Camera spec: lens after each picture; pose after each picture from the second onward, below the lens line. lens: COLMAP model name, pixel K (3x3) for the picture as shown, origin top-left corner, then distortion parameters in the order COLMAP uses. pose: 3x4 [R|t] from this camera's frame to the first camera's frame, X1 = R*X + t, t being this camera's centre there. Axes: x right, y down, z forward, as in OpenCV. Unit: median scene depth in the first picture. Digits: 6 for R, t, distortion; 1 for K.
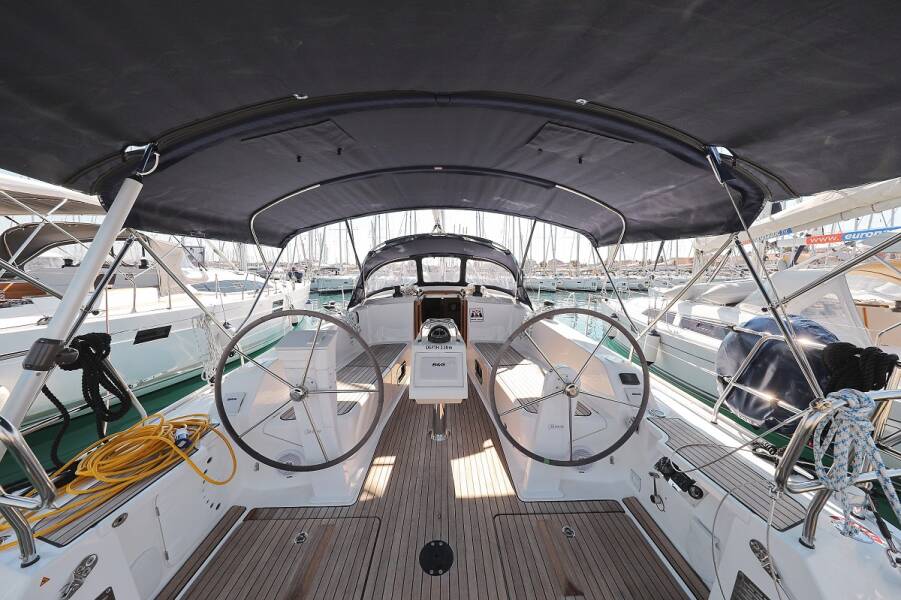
lens RADIAL K [[282.0, 0, 449.8], [0, 282.0, 300.6], [0, 0, 1]] dist [0.000211, -0.000017]
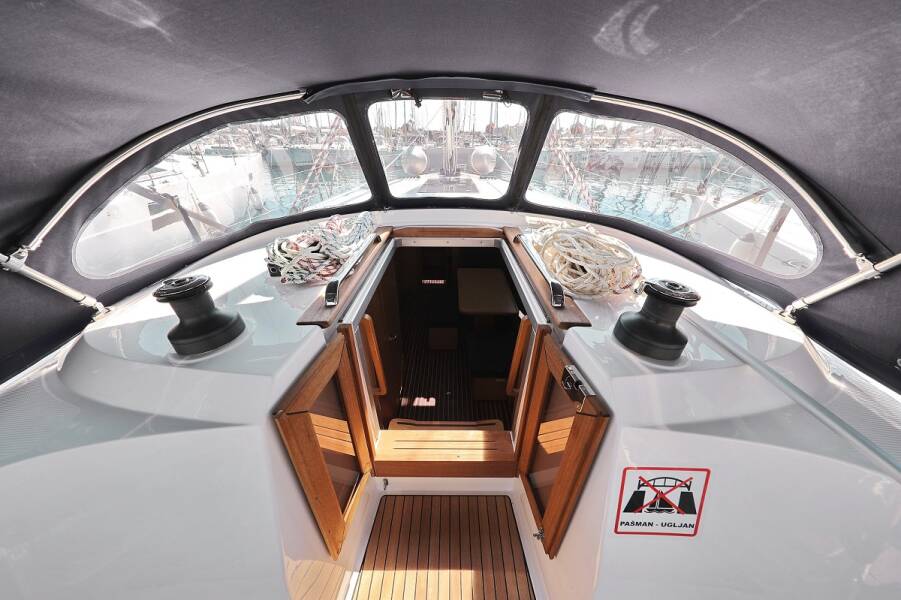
lens RADIAL K [[282.0, 0, 453.0], [0, 282.0, 298.4], [0, 0, 1]] dist [0.000211, -0.000017]
pose [[0.999756, 0.016334, -0.014883, -0.018543], [-0.008950, 0.915106, 0.403114, -0.093949], [0.020204, -0.402883, 0.915029, 0.706418]]
